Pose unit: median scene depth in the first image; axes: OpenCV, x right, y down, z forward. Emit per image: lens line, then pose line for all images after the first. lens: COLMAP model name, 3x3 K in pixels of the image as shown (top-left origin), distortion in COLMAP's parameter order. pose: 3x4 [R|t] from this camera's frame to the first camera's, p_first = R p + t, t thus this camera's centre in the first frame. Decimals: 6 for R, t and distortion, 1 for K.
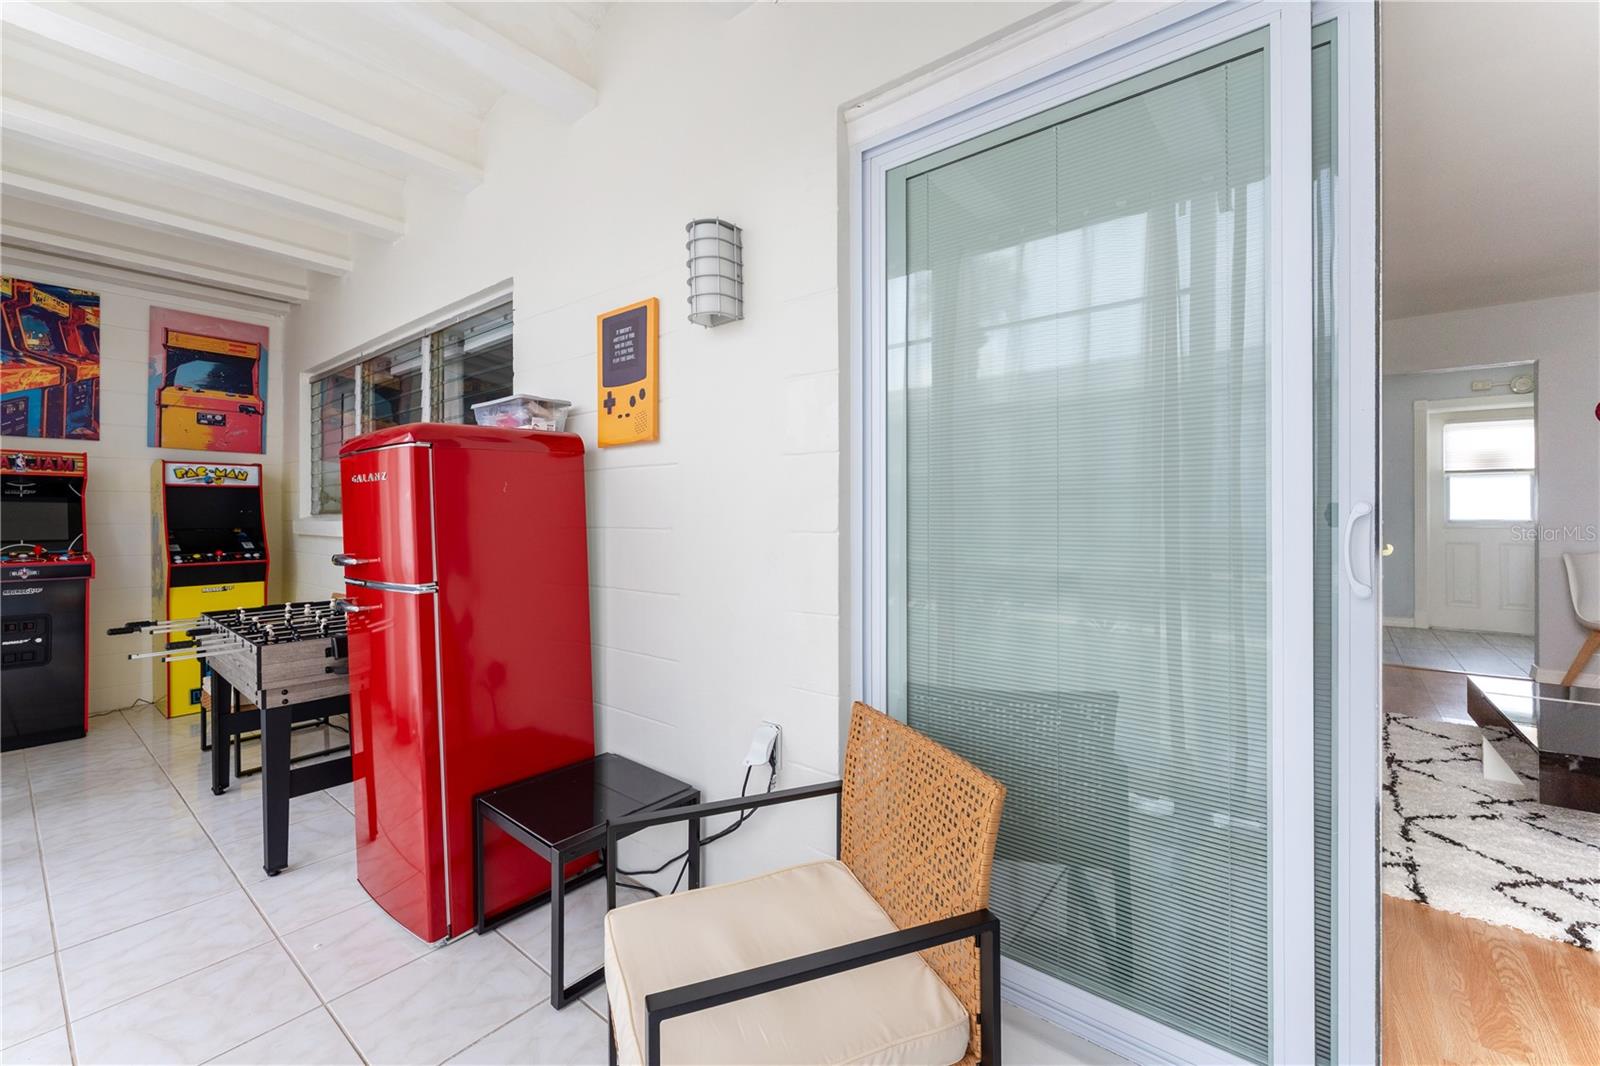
lens RADIAL K [[661.1, 0, 785.4], [0, 661.1, 519.2], [0, 0, 1]] dist [-0.001235, -0.000314]
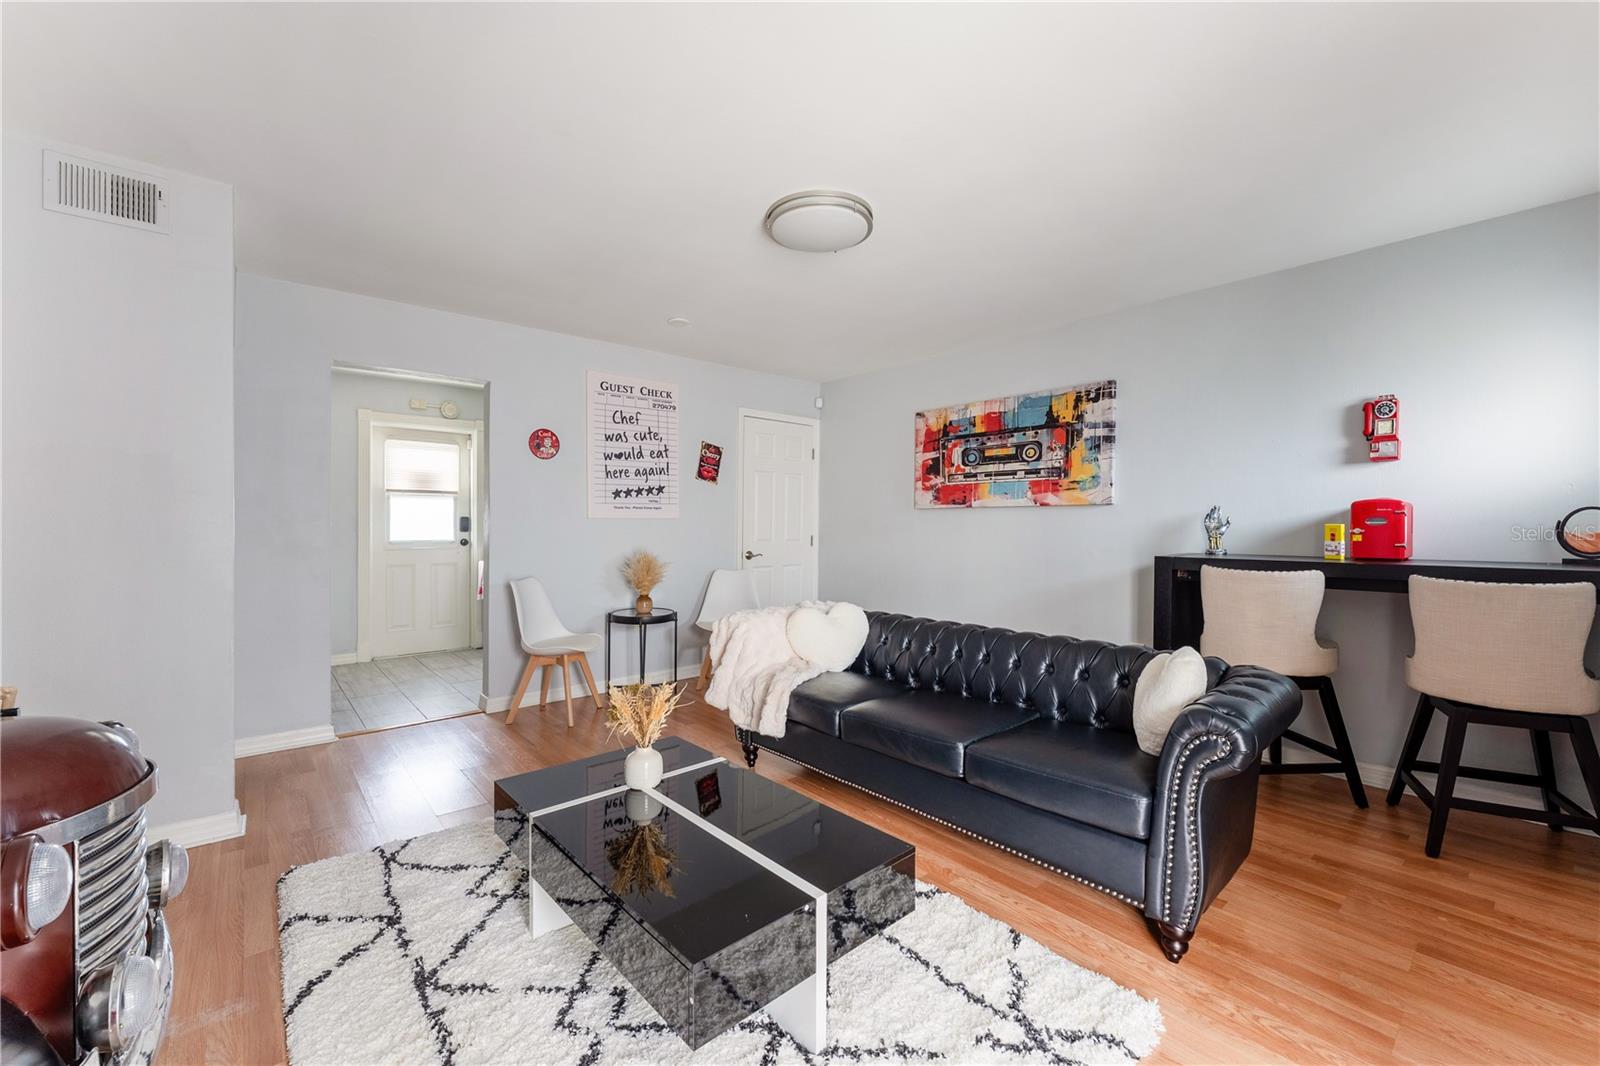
lens RADIAL K [[645.0, 0, 805.9], [0, 645.0, 528.2], [0, 0, 1]] dist [-0.003140, -0.000282]
pose [[0.155836, 0.001850, 0.987781, 0.195361], [-0.003990, 0.999991, -0.001243, -0.019510], [-0.987775, -0.003747, 0.155842, 0.277665]]
